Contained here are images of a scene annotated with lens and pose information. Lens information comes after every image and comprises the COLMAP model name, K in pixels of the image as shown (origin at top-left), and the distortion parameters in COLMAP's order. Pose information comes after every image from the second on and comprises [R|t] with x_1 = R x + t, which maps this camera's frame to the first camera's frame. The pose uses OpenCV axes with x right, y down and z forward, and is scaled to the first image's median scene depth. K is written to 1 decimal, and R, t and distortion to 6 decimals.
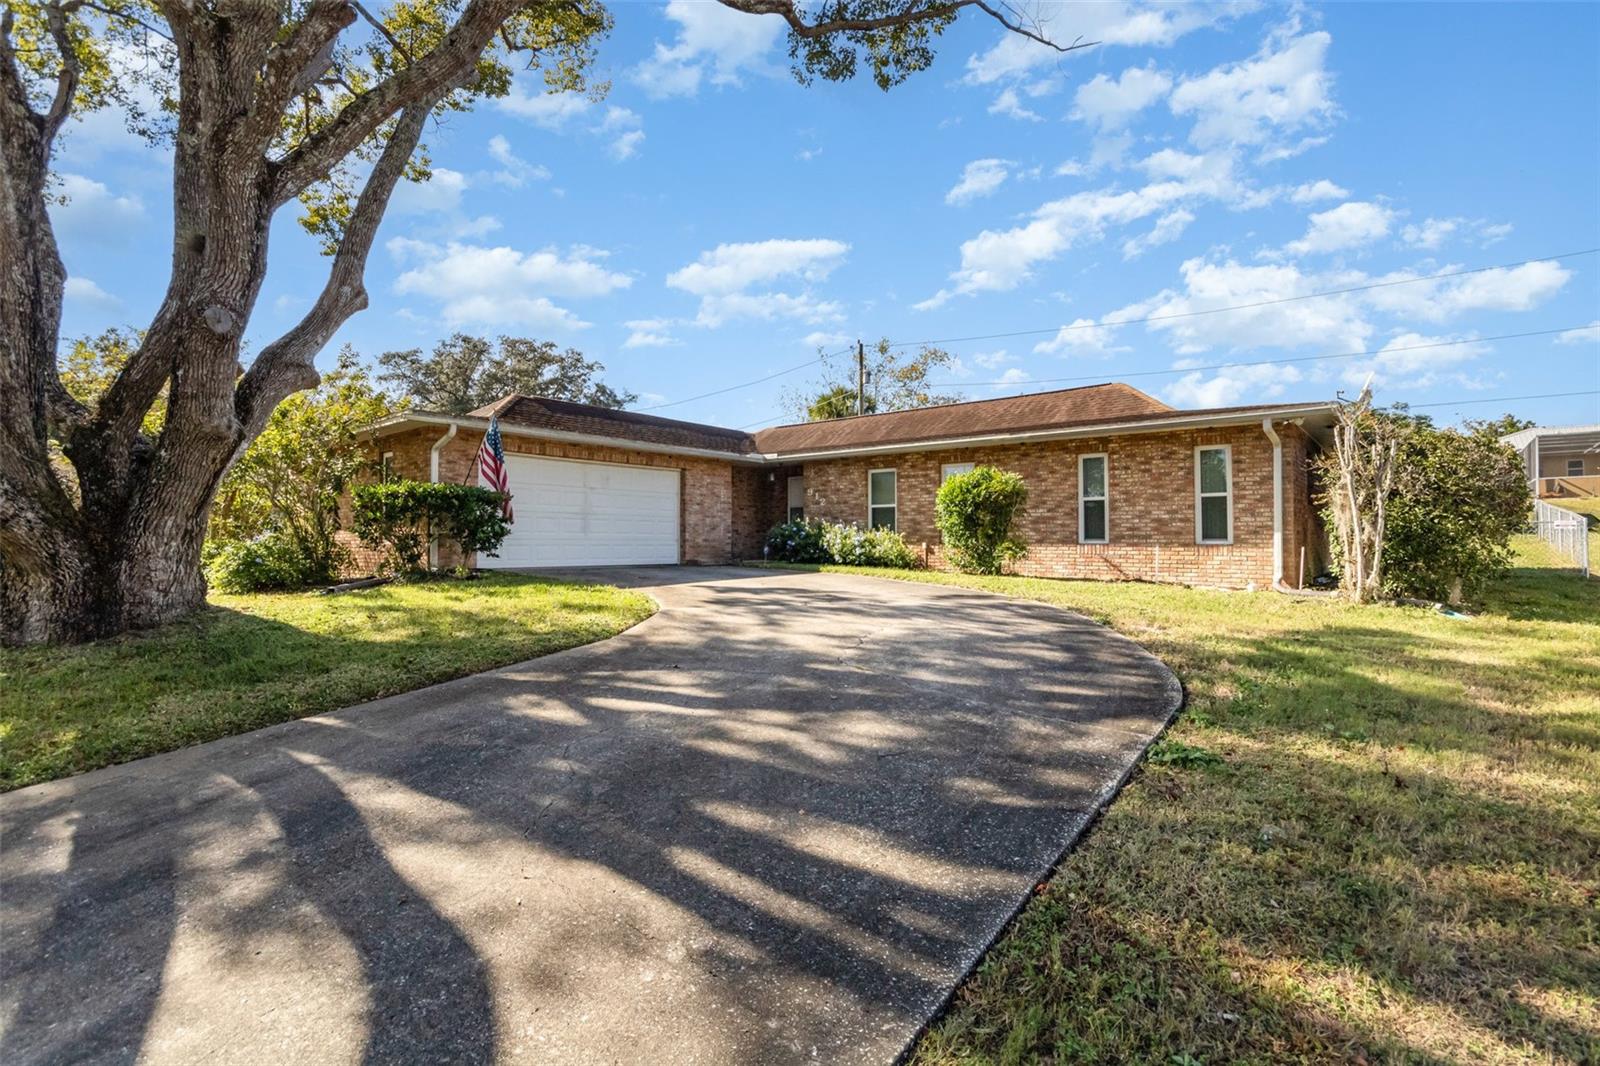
lens RADIAL K [[733.9, 0, 793.3], [0, 733.9, 527.8], [0, 0, 1]] dist [0.003711, 0.000325]
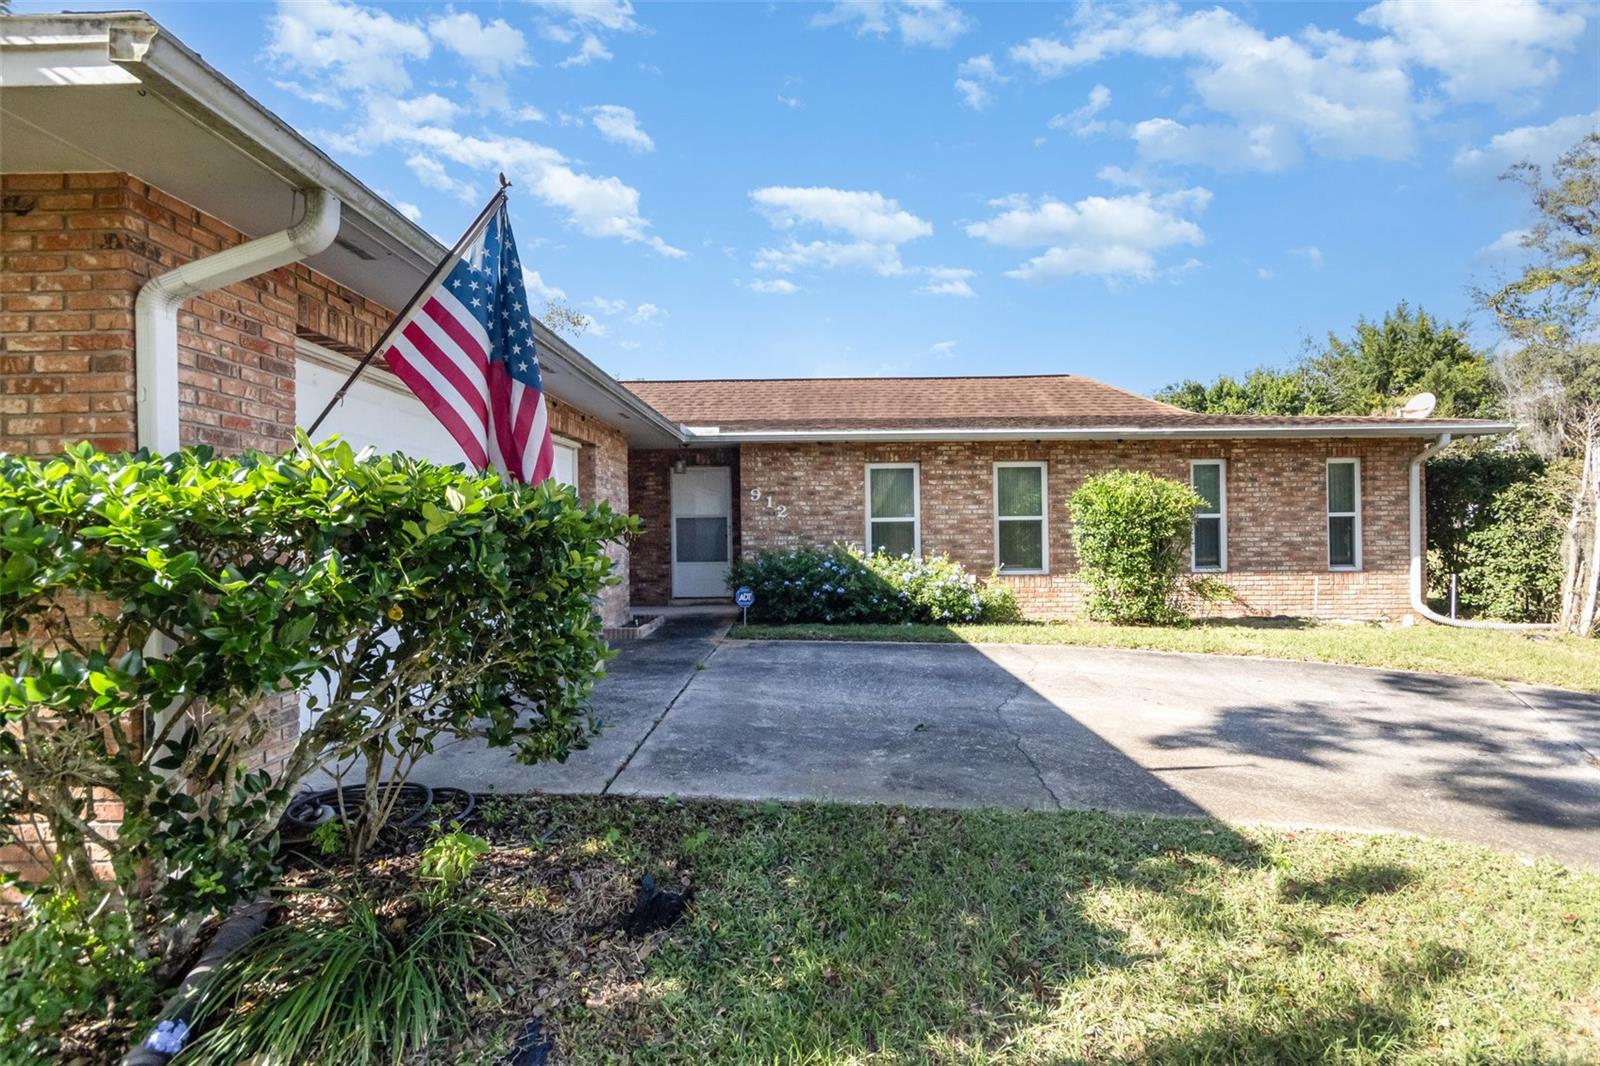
lens RADIAL K [[733.9, 0, 799.9], [0, 733.9, 527.3], [0, 0, 1]] dist [0.003711, 0.000325]
pose [[0.767129, -0.011649, 0.641387, -0.461651], [0.002867, 0.999887, 0.014731, -0.041788], [-0.641486, -0.009462, 0.767076, 0.694686]]
